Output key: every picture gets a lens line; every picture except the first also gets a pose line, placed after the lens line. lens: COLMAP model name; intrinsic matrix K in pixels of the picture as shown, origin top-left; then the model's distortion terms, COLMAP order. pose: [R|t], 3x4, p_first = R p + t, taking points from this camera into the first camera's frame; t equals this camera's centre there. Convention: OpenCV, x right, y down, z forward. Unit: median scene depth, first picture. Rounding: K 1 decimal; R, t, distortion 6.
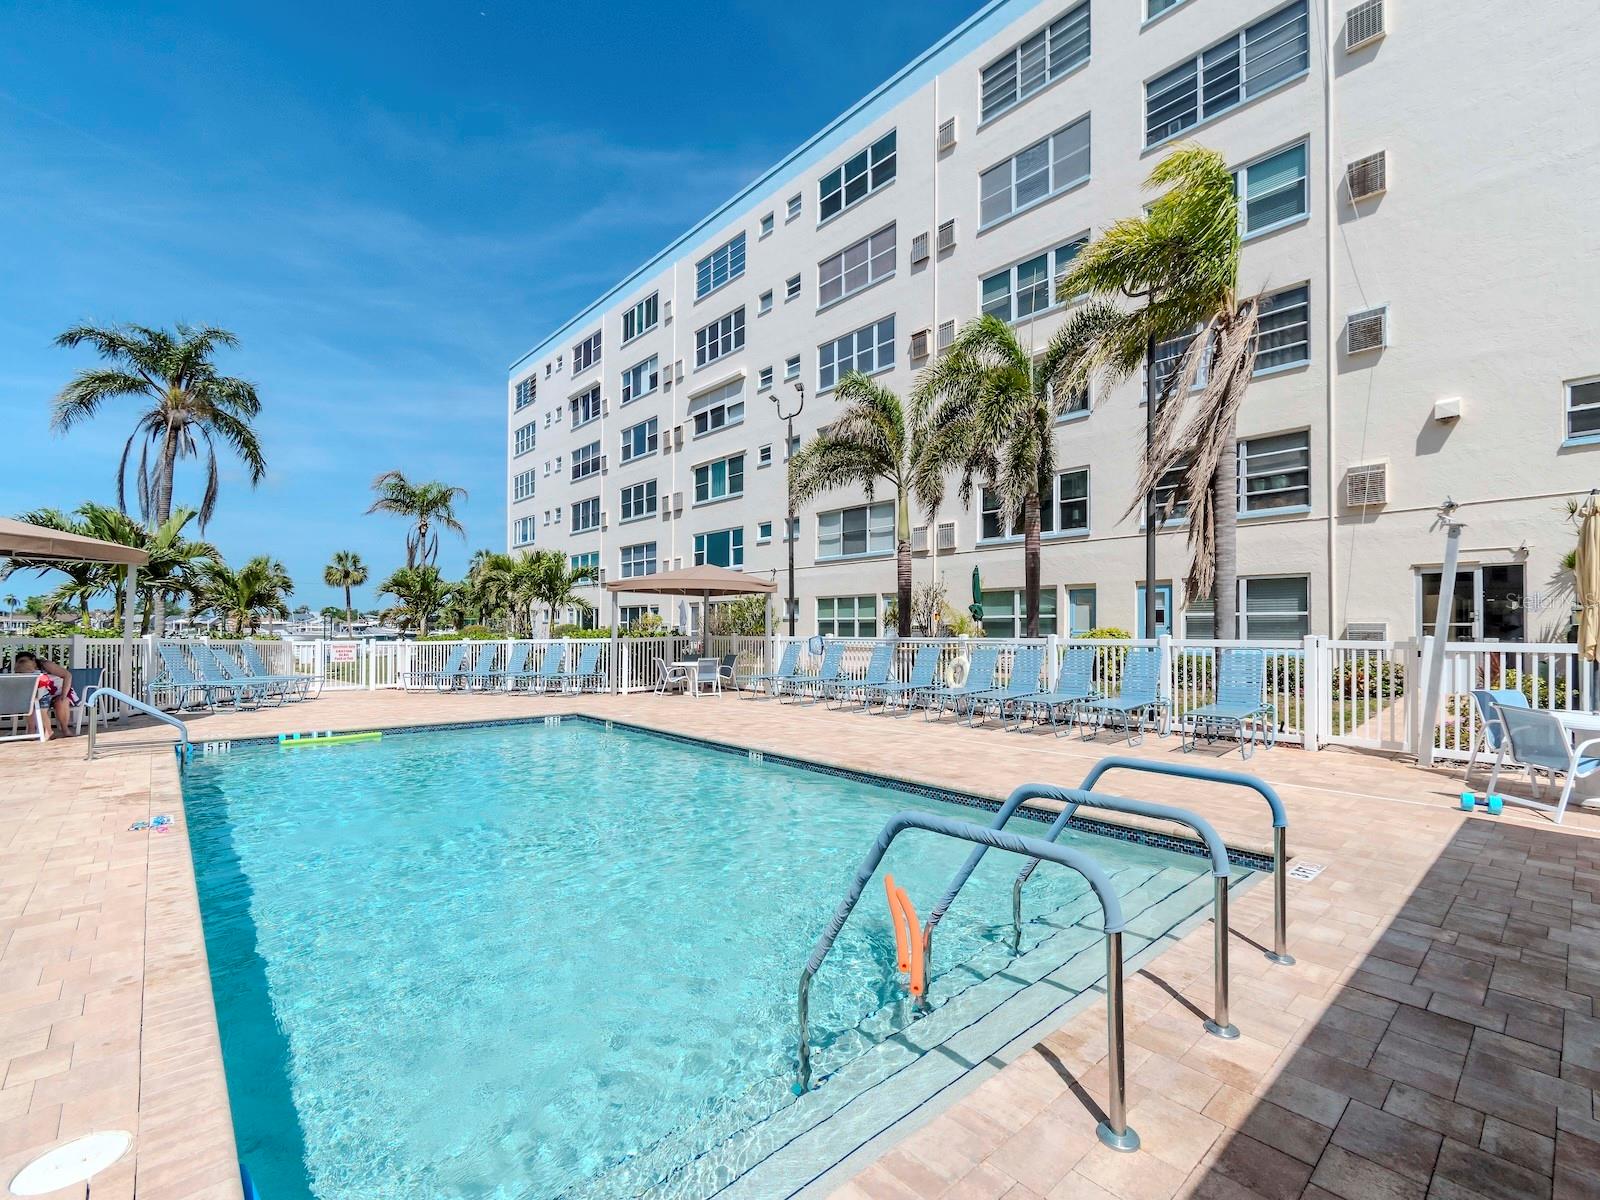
lens RADIAL K [[709.8, 0, 796.4], [0, 709.8, 632.1], [0, 0, 1]] dist [0.002218, 0.000460]
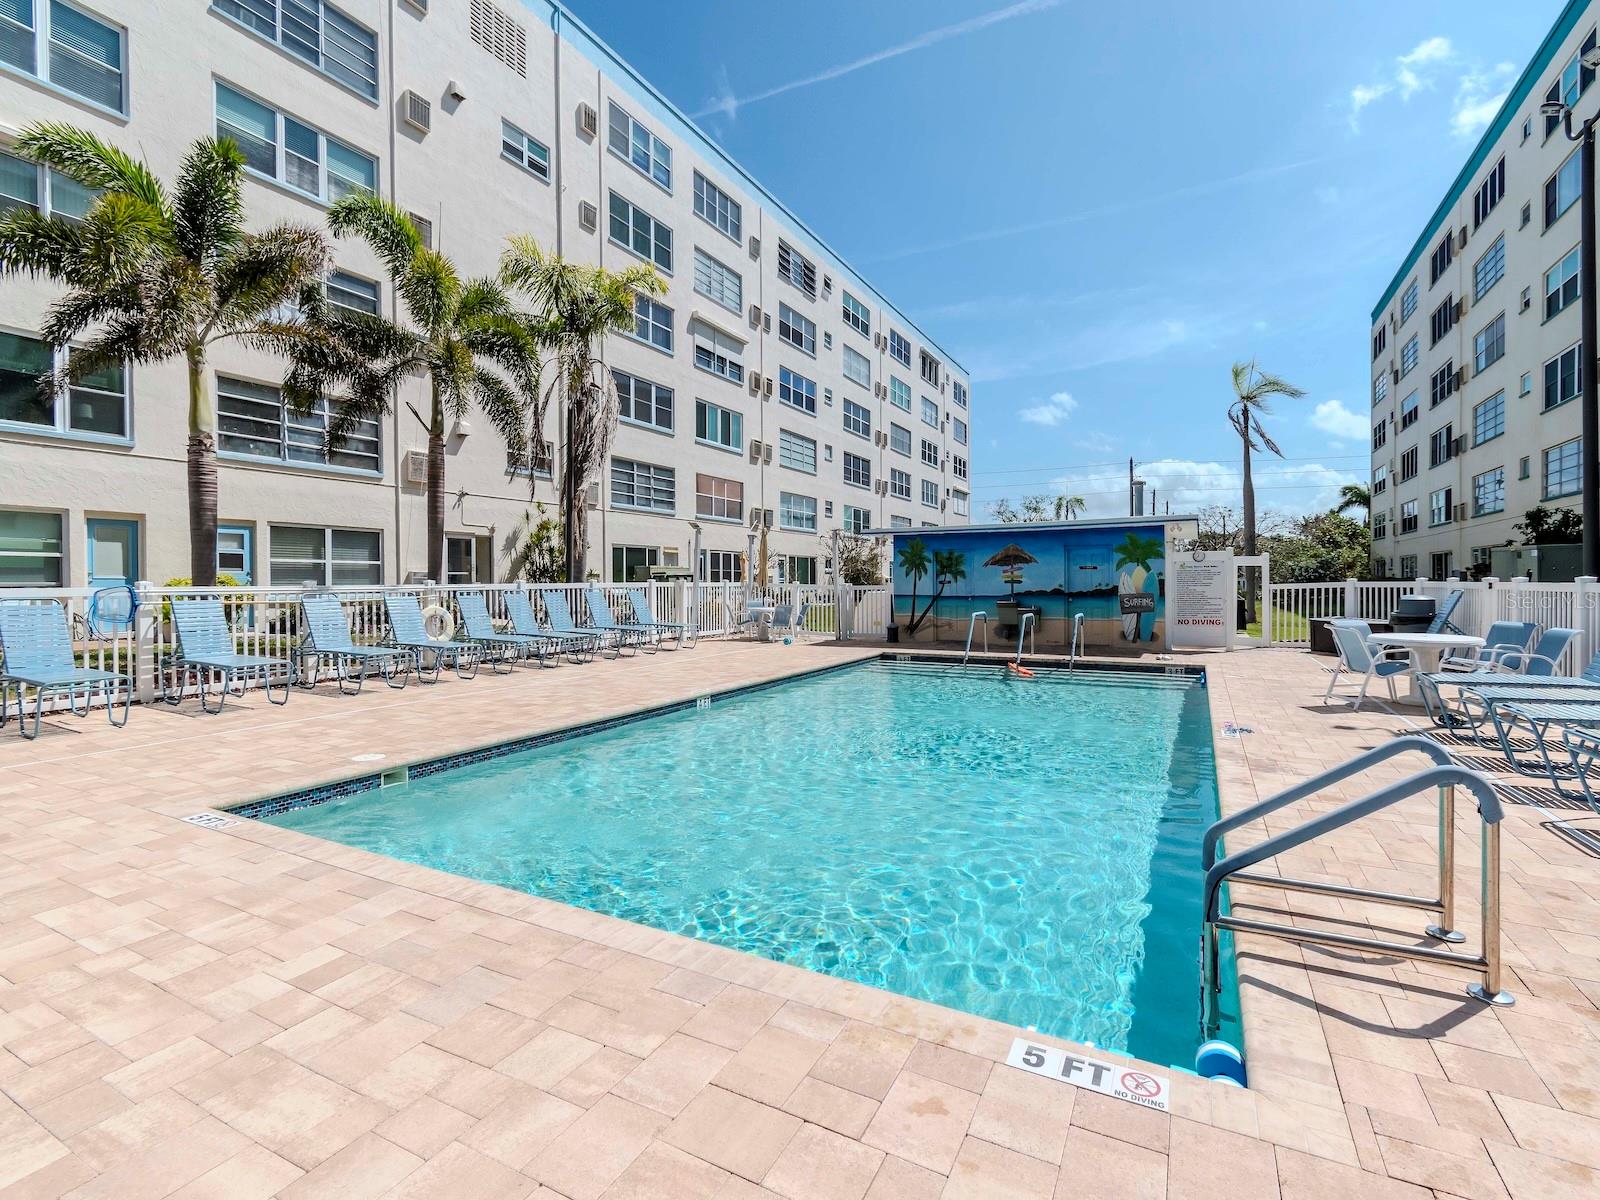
lens RADIAL K [[734.4, 0, 800.0], [0, 734.4, 600.0], [0, 0, 1]] dist [-0.000355, -0.000054]
pose [[-0.349014, -0.030777, 0.936612, -0.699478], [-0.000160, 0.999463, 0.032782, -0.004877], [-0.937117, 0.011292, -0.348831, 0.789486]]
